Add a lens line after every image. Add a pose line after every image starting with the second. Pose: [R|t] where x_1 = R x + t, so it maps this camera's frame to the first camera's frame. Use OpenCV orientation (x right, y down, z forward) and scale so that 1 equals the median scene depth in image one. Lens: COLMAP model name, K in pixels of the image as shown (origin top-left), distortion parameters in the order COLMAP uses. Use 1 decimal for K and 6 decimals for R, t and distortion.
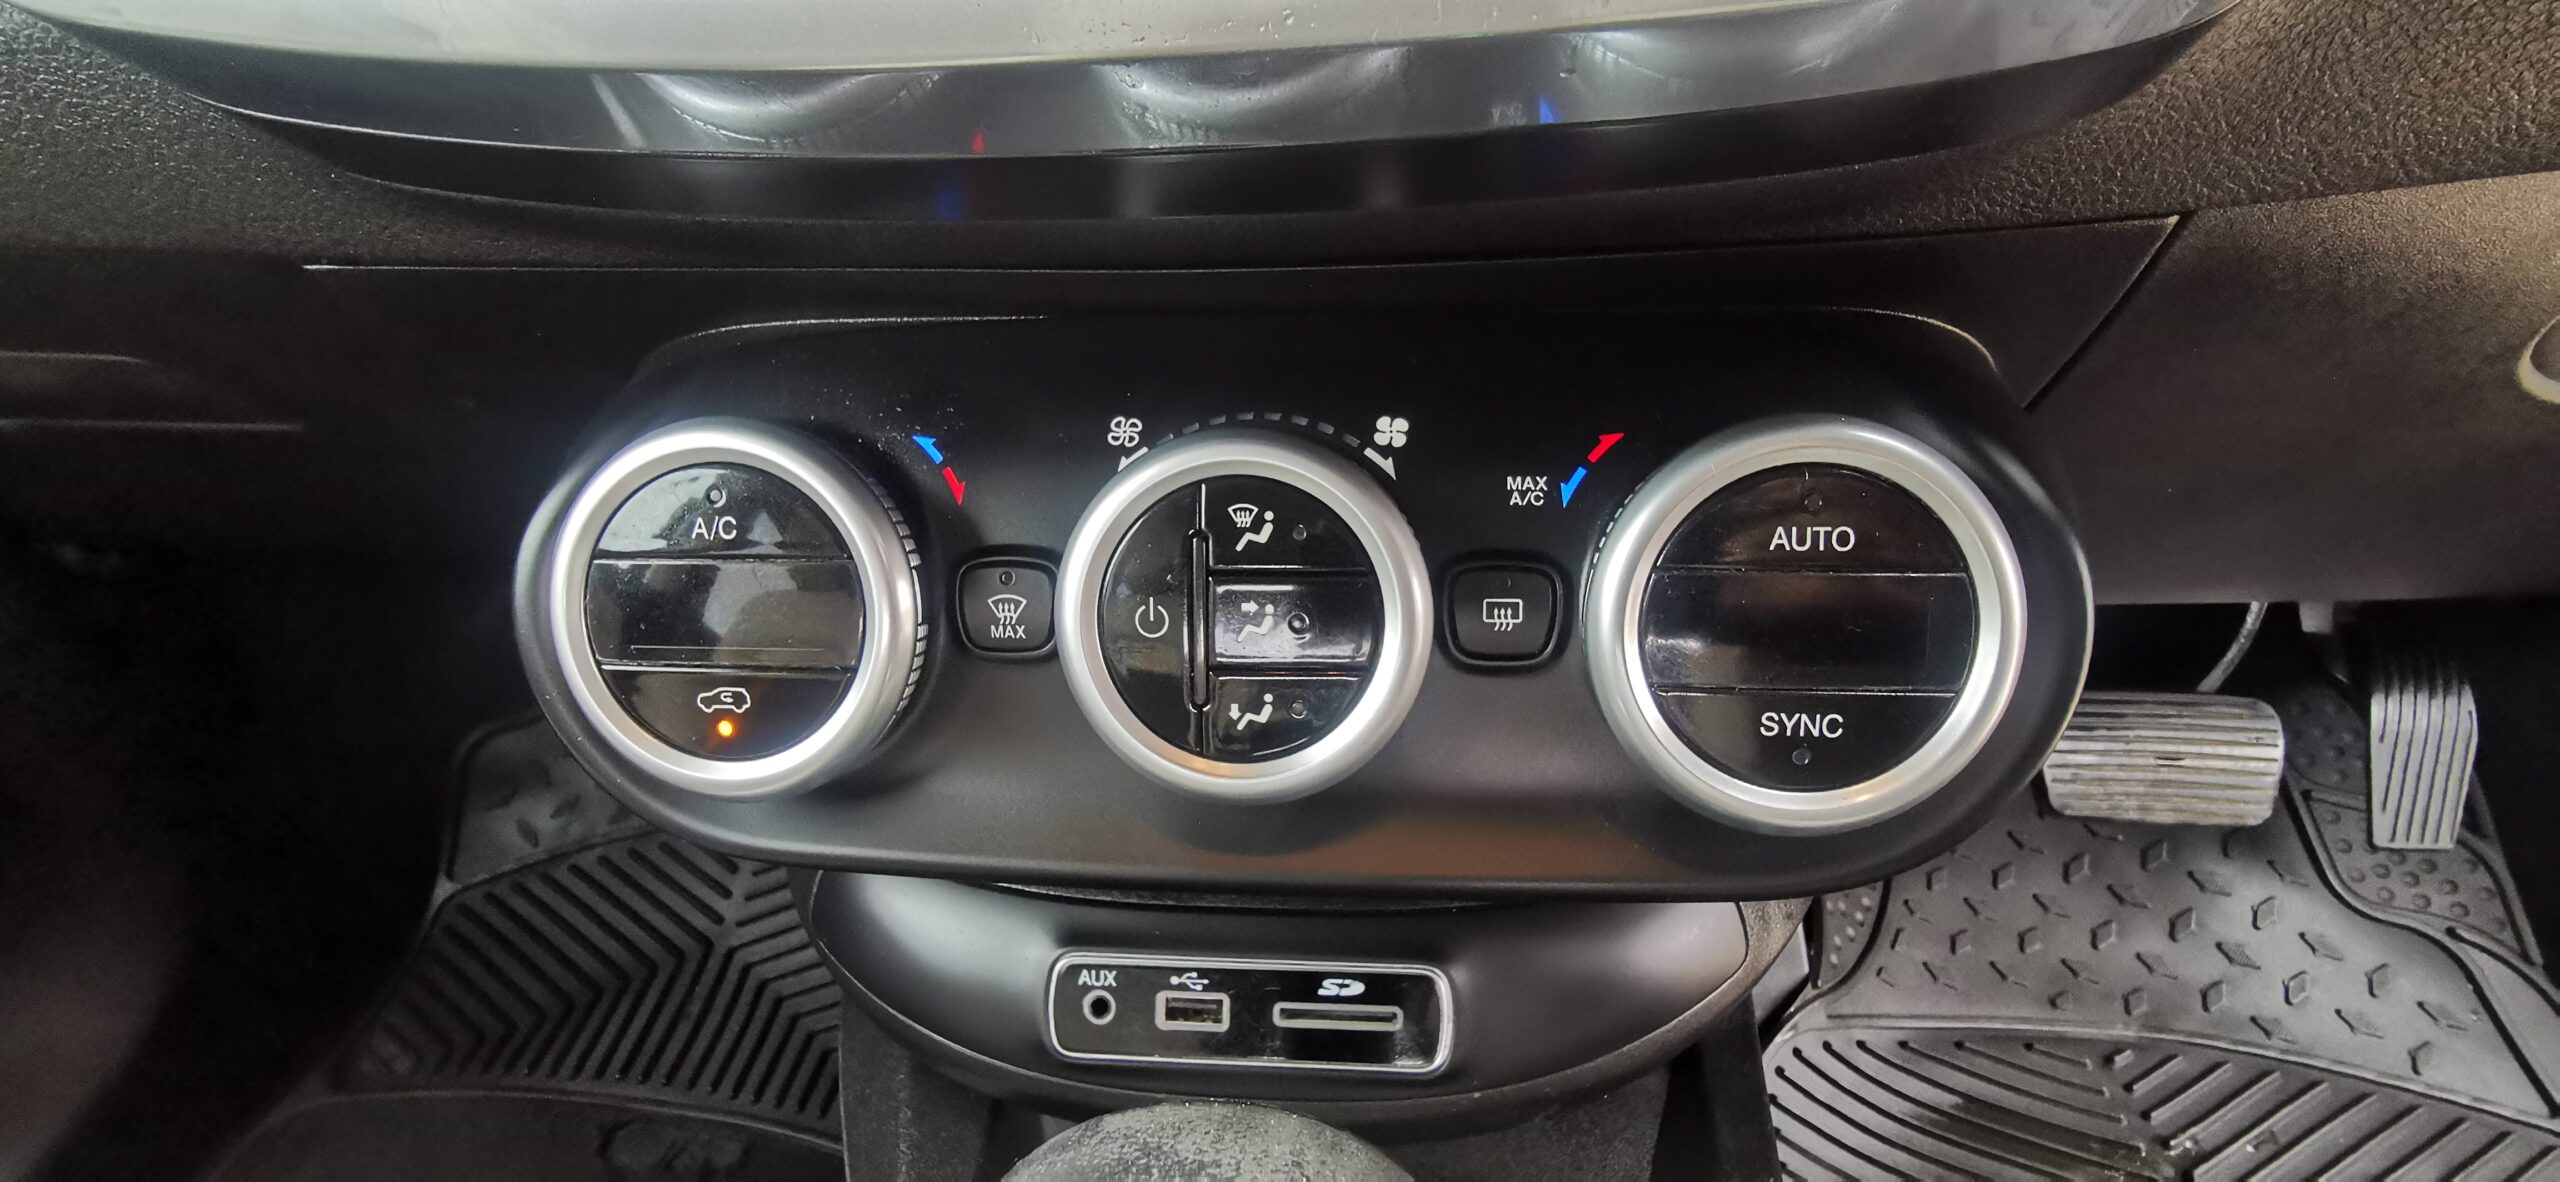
lens RADIAL K [[1207.0, 0, 1280.0], [0, 1207.0, 591.0], [0, 0, 1]] dist [-0.000594, -0.000447]
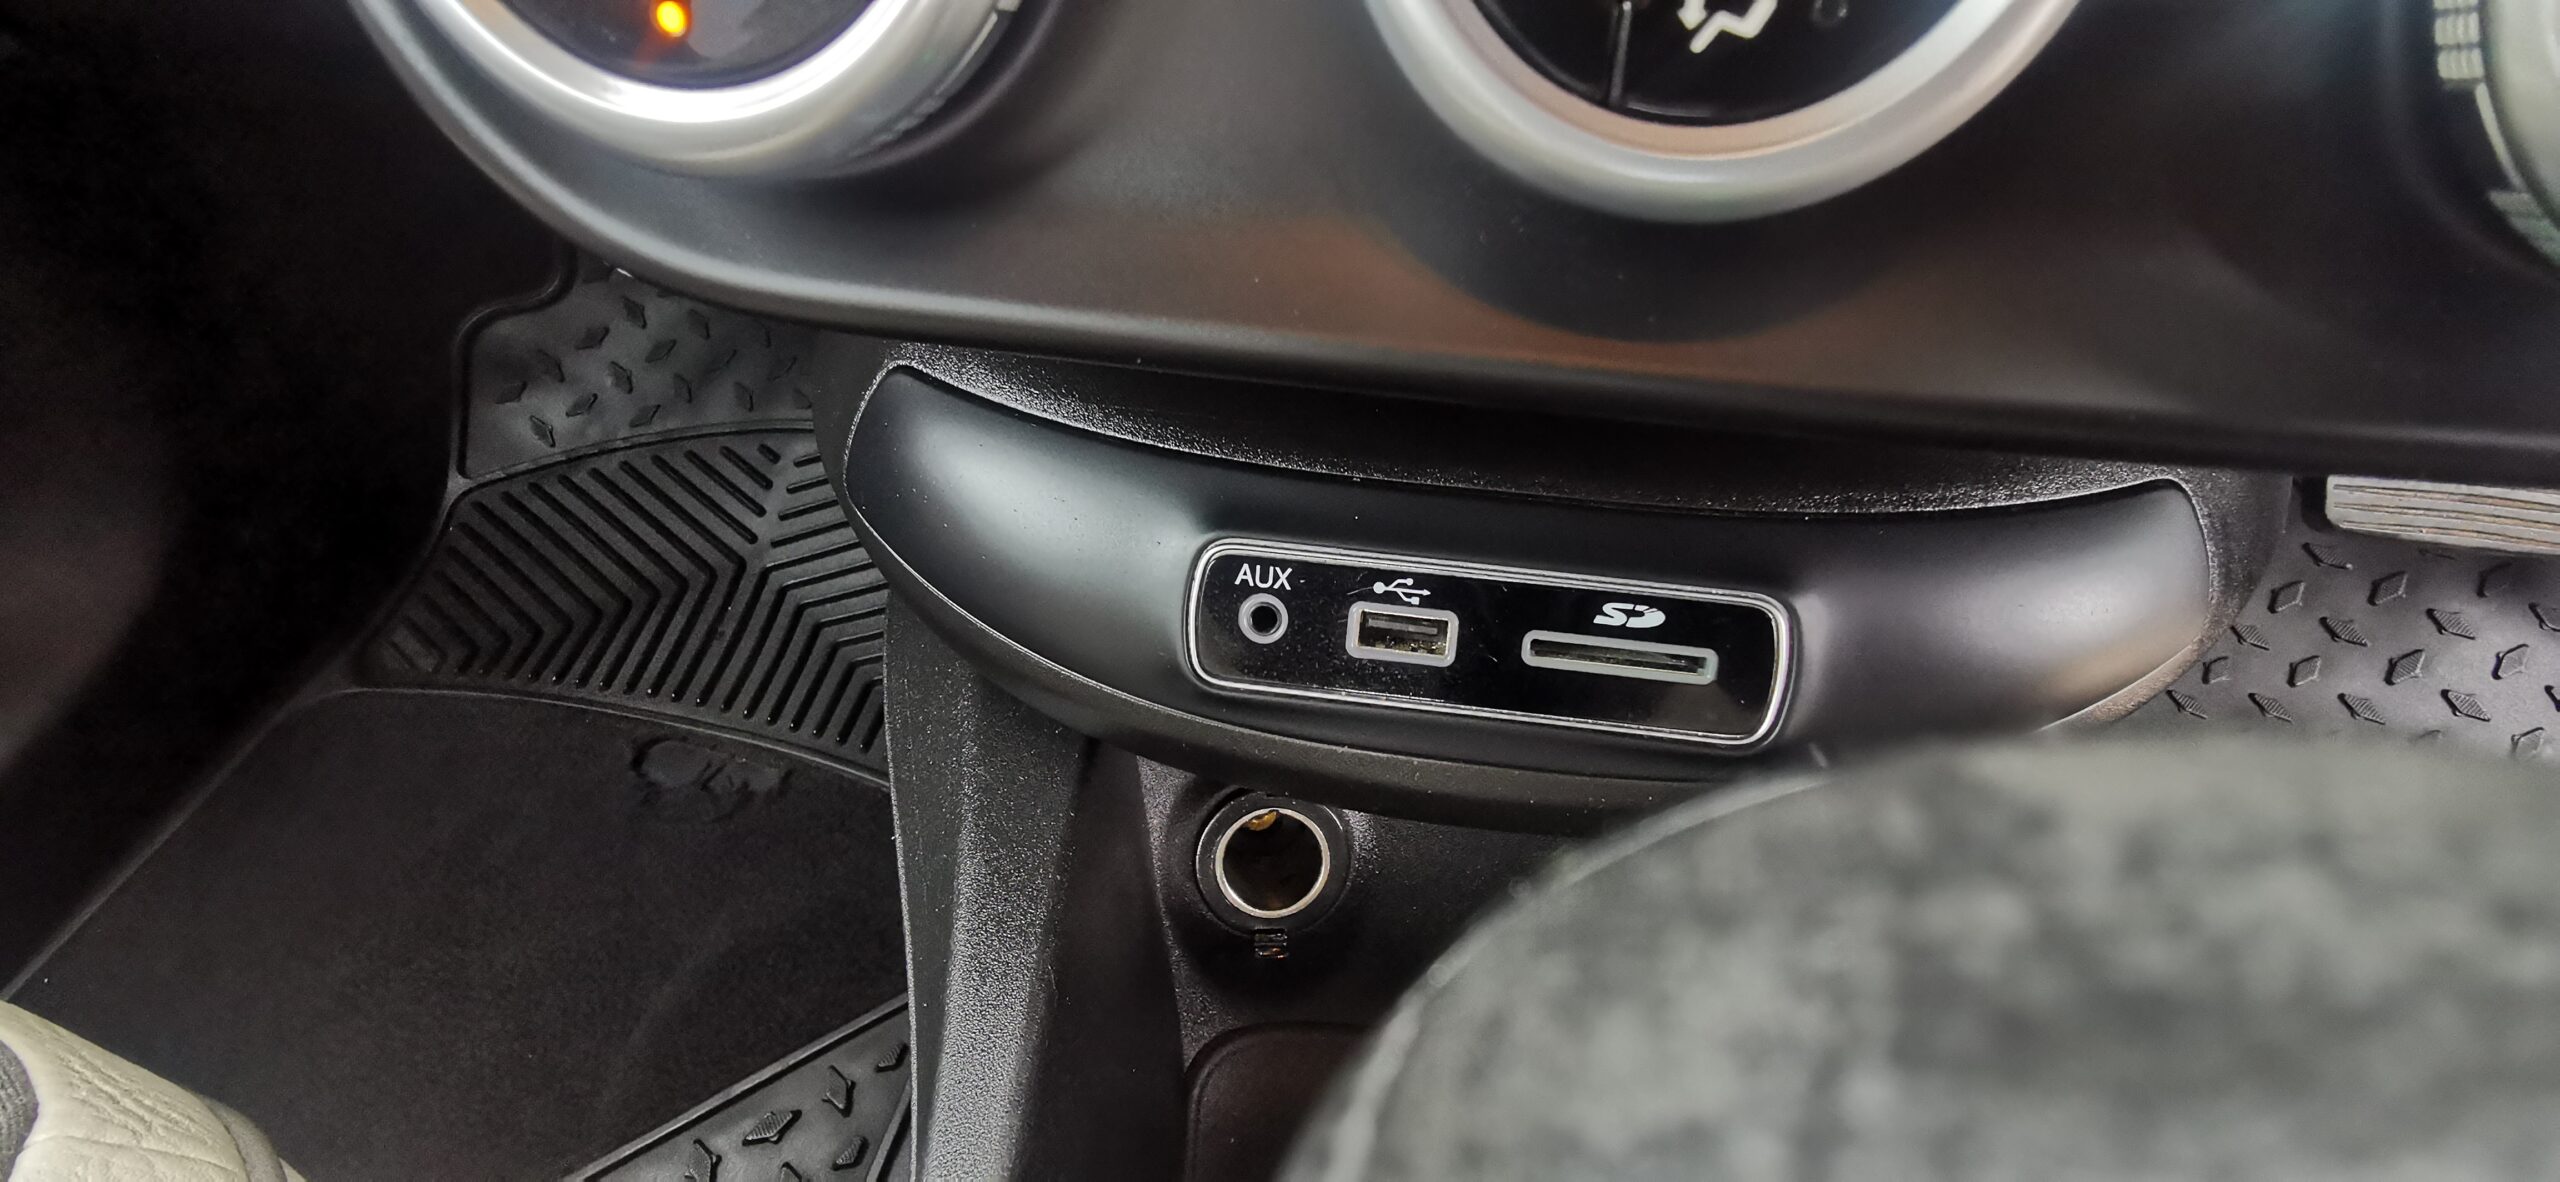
lens RADIAL K [[1178.1, 0, 1280.0], [0, 1178.1, 591.0], [0, 0, 1]] dist [-0.050269, 0.035278]
pose [[0.996906, 0.077861, -0.010764, -0.063964], [-0.073038, 0.968219, 0.239204, 0.080505], [0.029046, -0.237677, 0.970910, 0.168927]]
